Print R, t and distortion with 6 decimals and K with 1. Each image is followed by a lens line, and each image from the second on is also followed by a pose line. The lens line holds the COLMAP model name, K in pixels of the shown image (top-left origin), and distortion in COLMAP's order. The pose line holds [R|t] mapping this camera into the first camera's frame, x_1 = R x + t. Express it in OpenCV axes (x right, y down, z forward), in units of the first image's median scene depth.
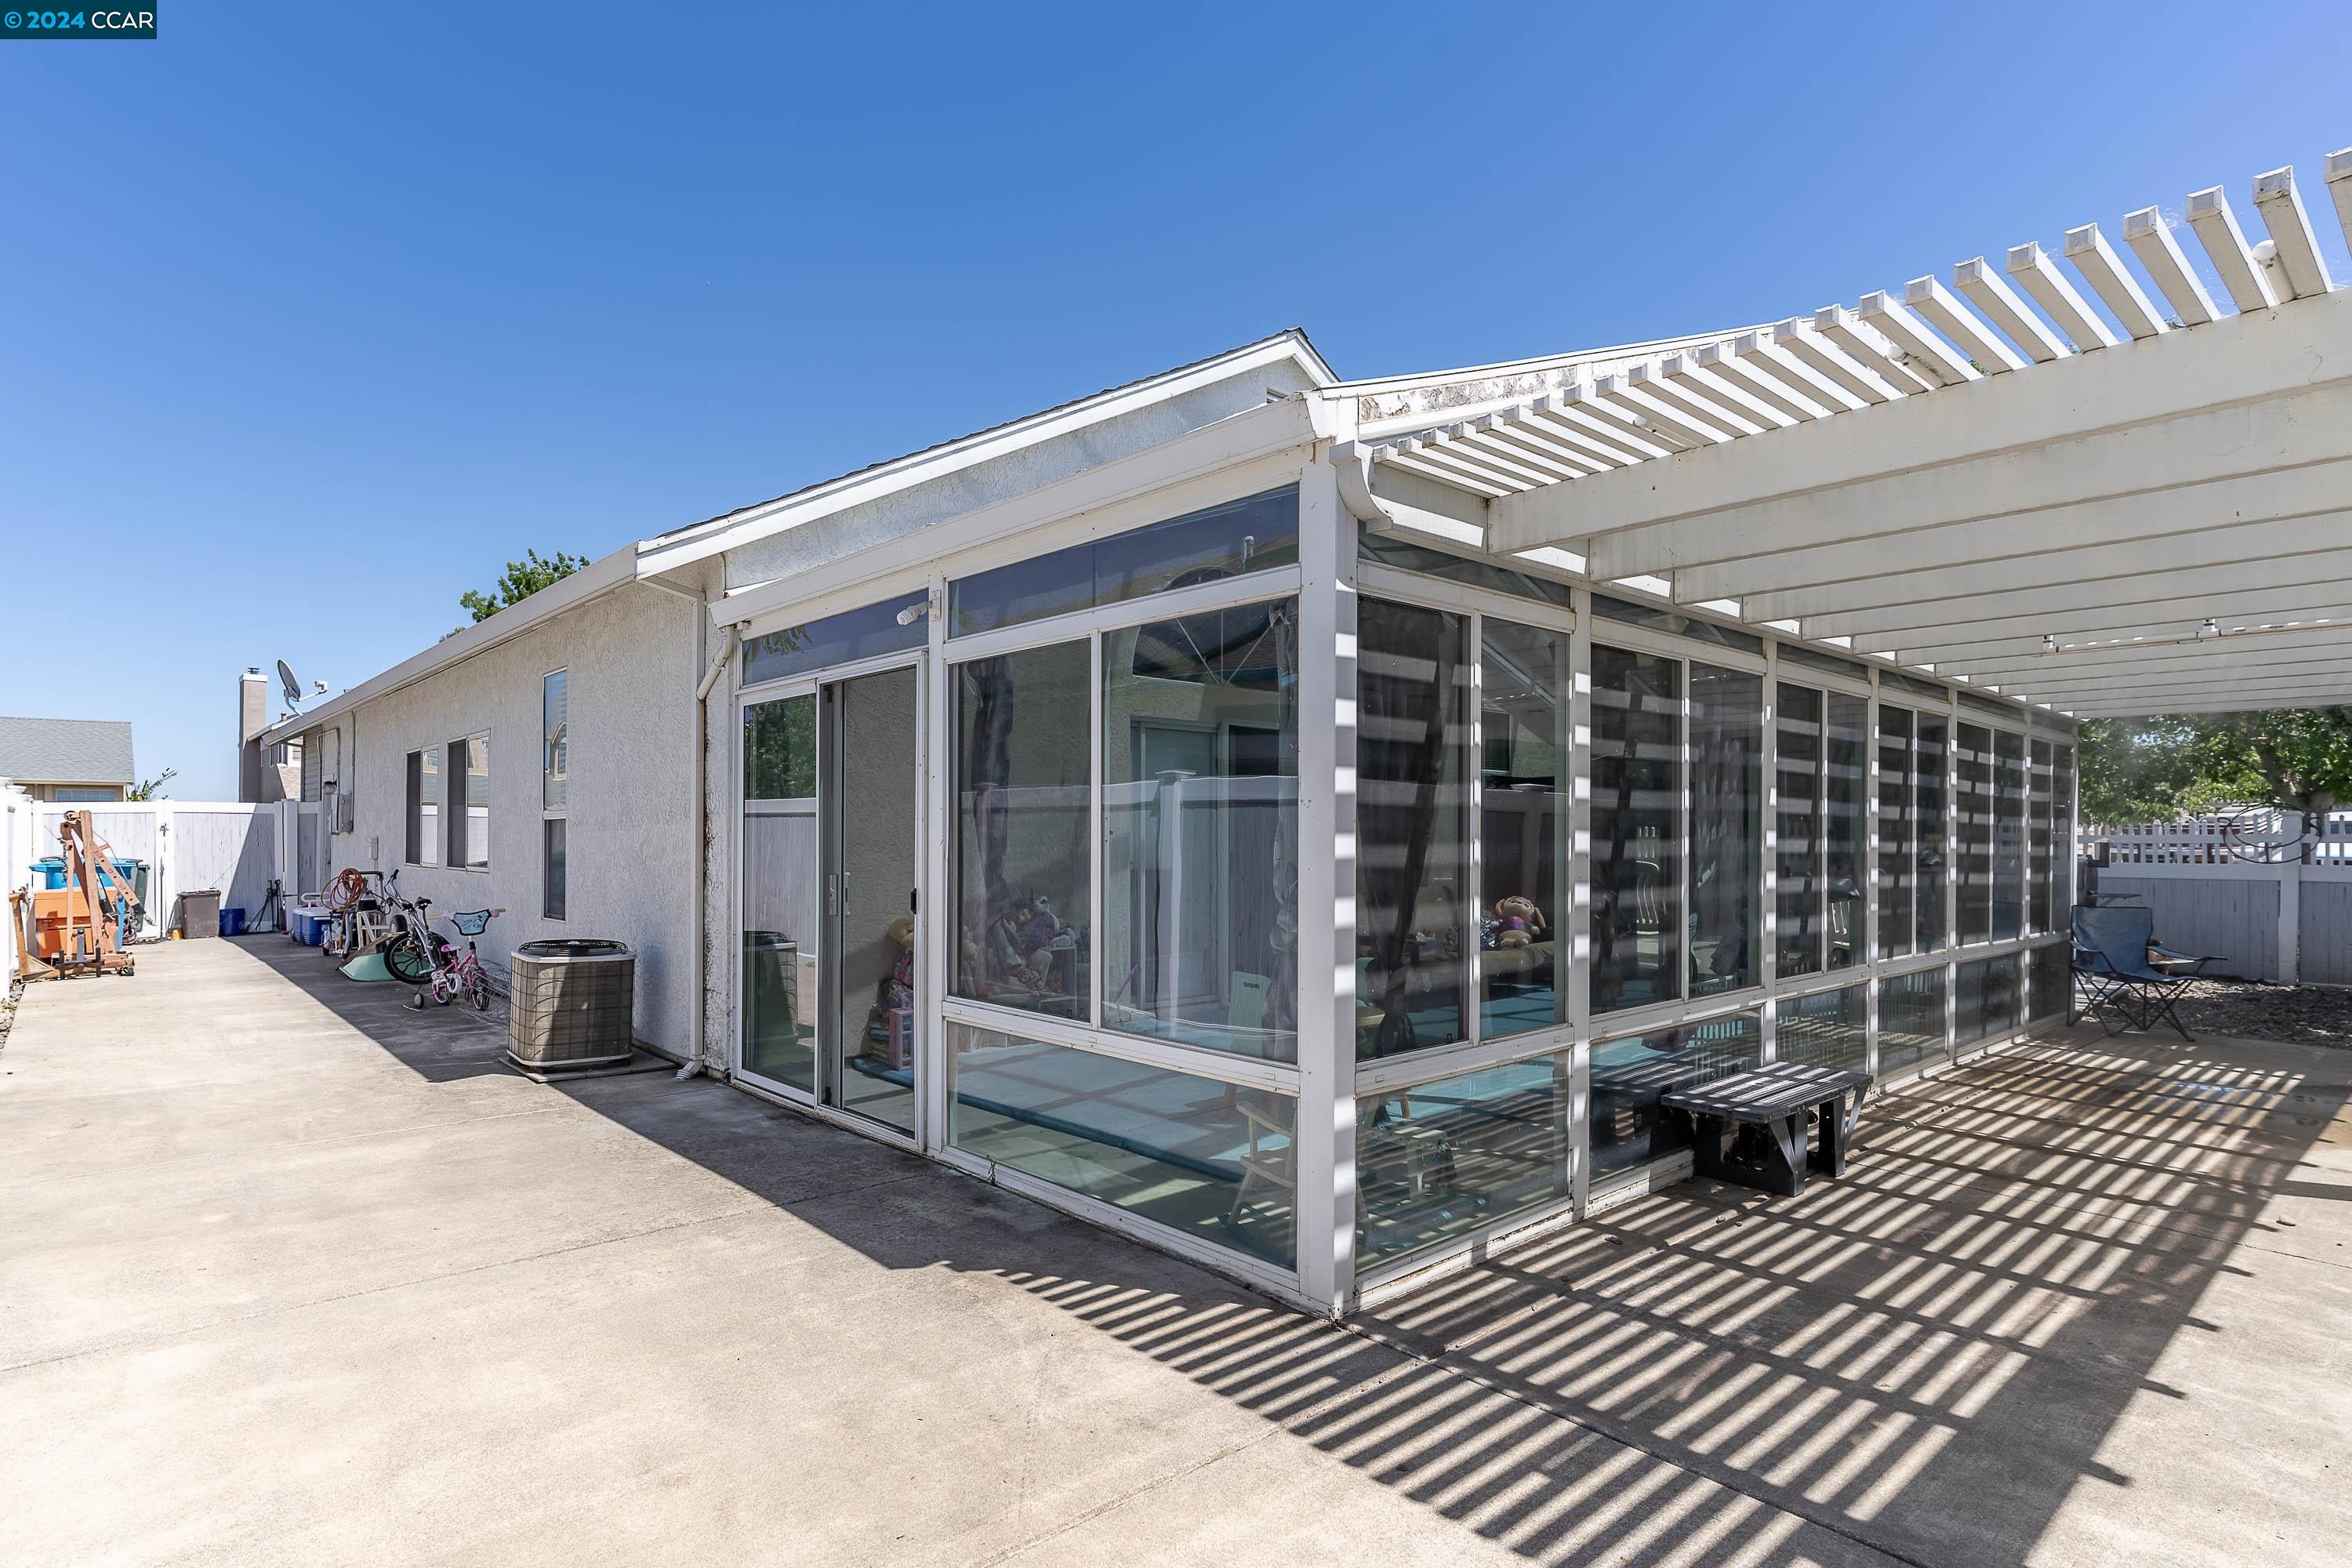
lens RADIAL K [[1210.1, 0, 1171.5], [0, 1210.1, 834.9], [0, 0, 1]] dist [0.011861, -0.000327]
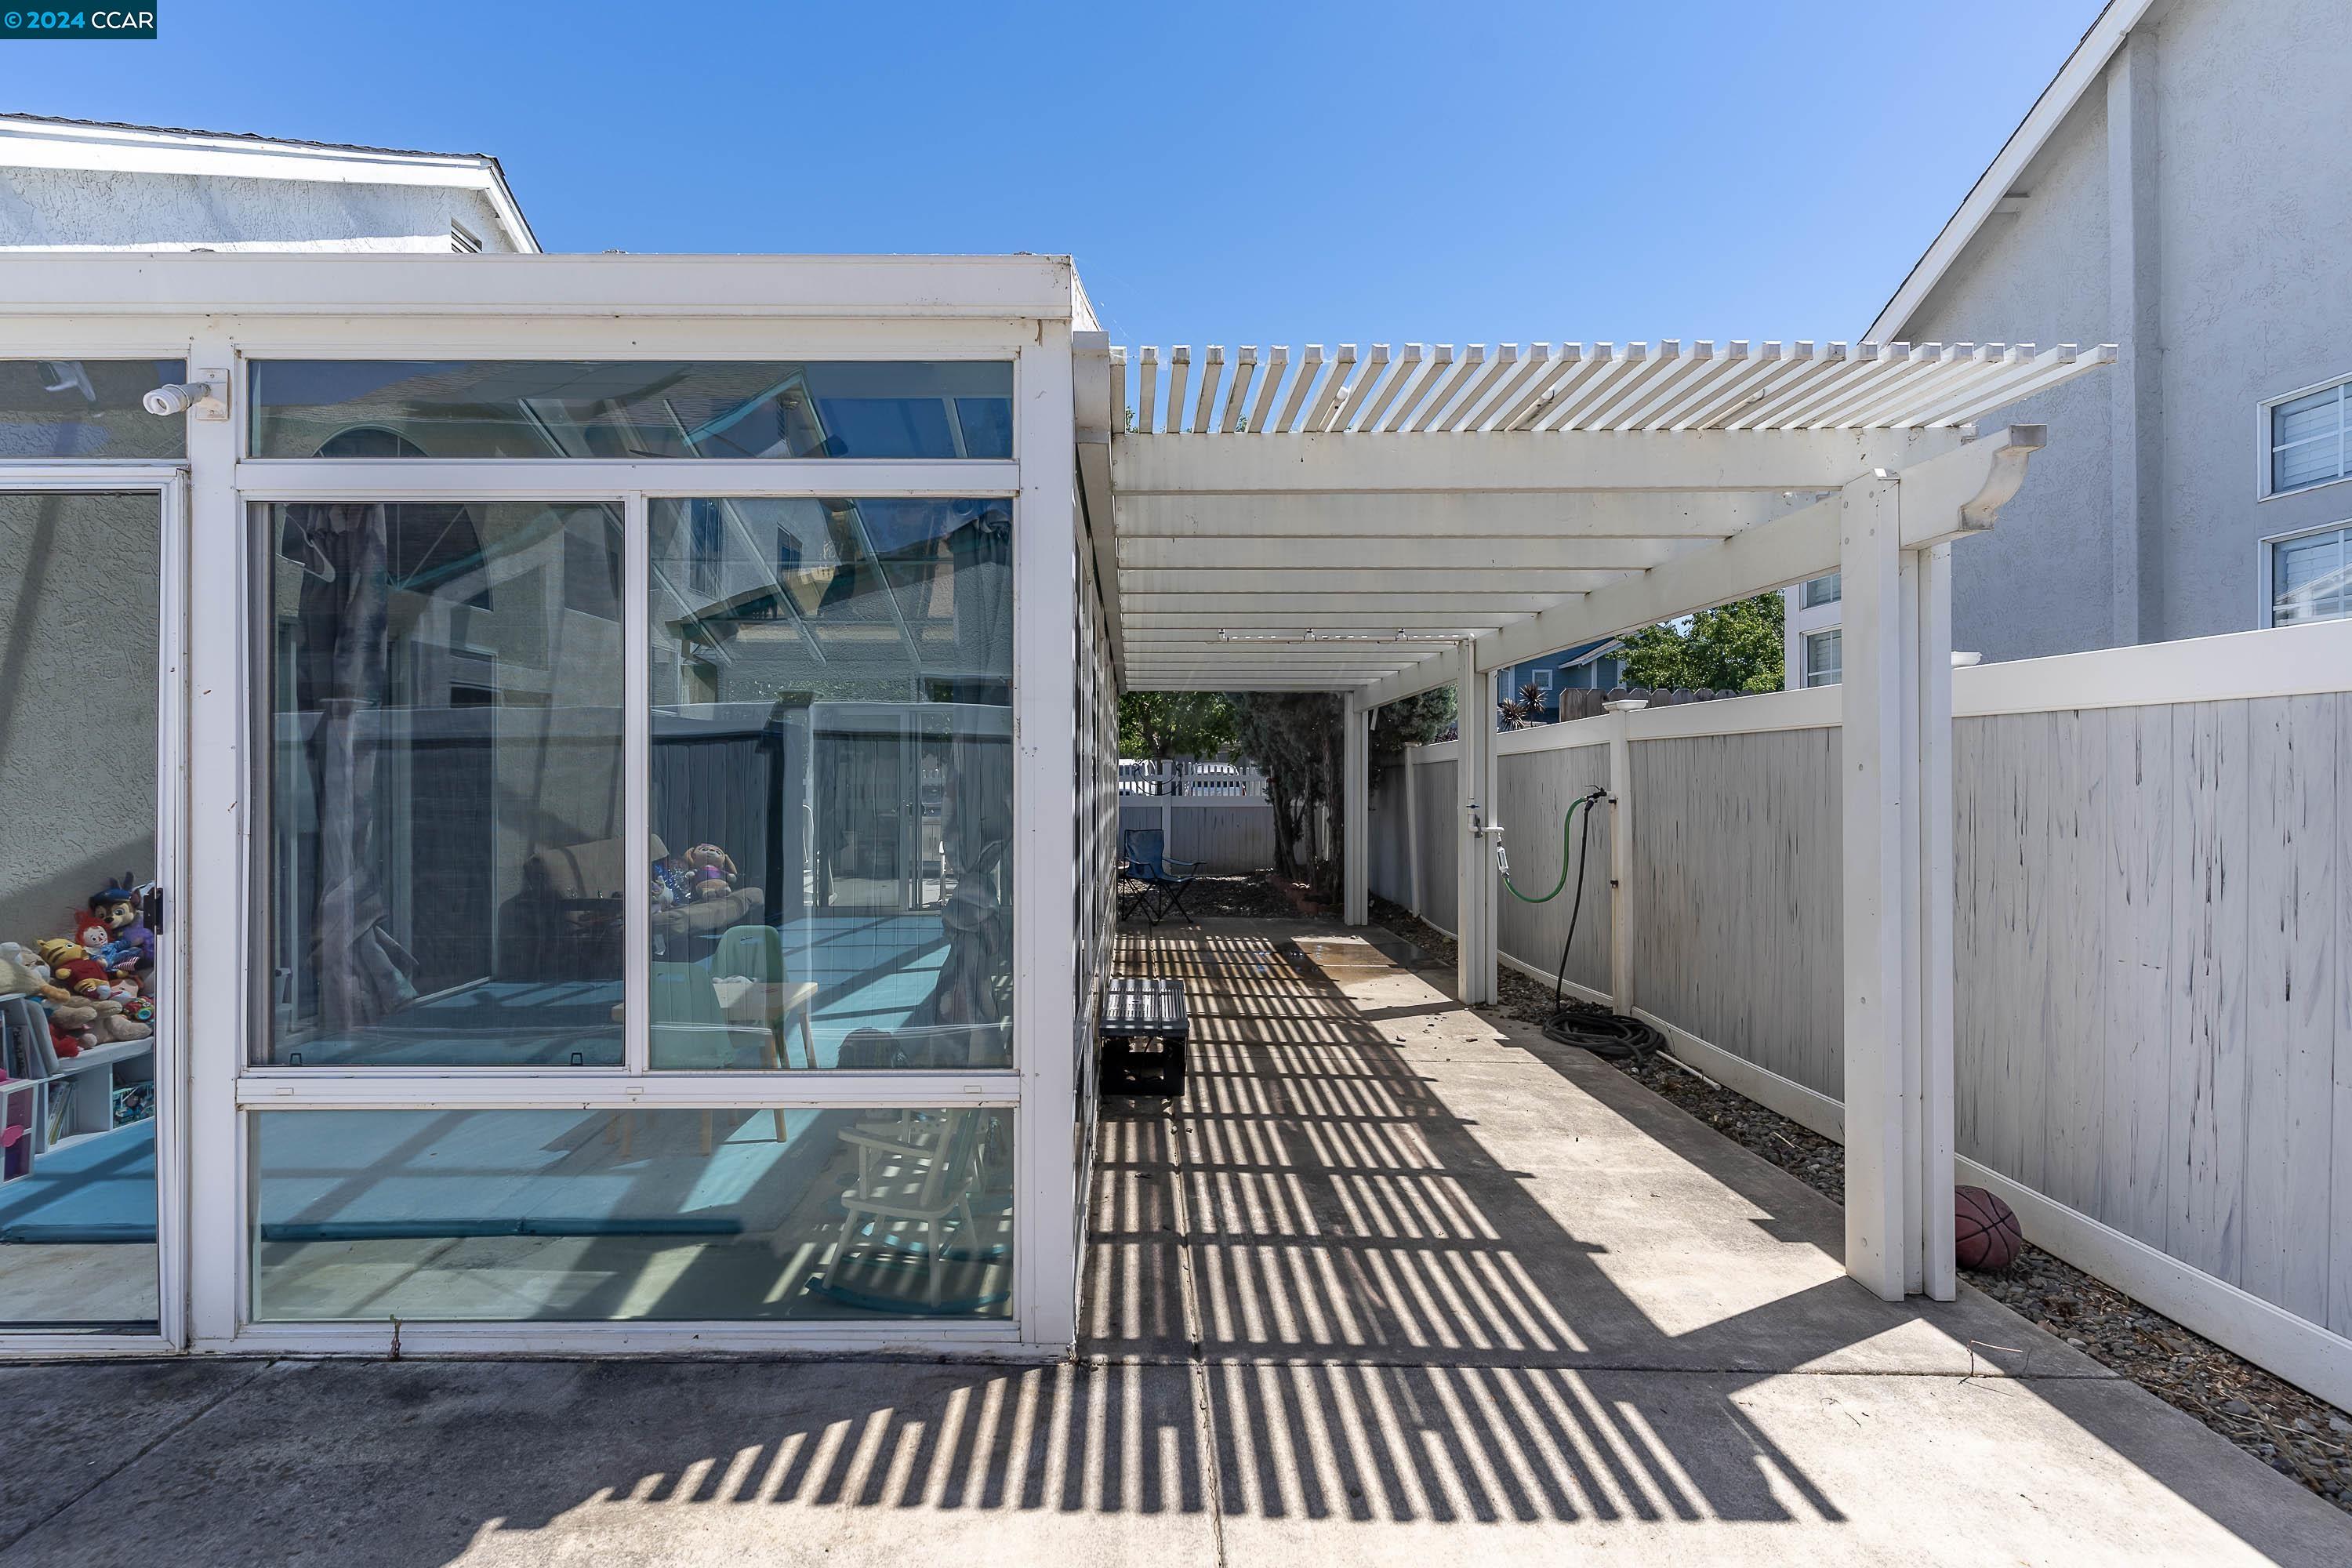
lens RADIAL K [[1116.2, 0, 1174.0], [0, 1116.2, 776.7], [0, 0, 1]] dist [0.005029, -0.000550]
pose [[0.665777, -0.004597, 0.746137, -0.345063], [0.003987, 0.999989, 0.002604, -0.008740], [-0.746140, 0.001241, 0.665788, 0.364471]]
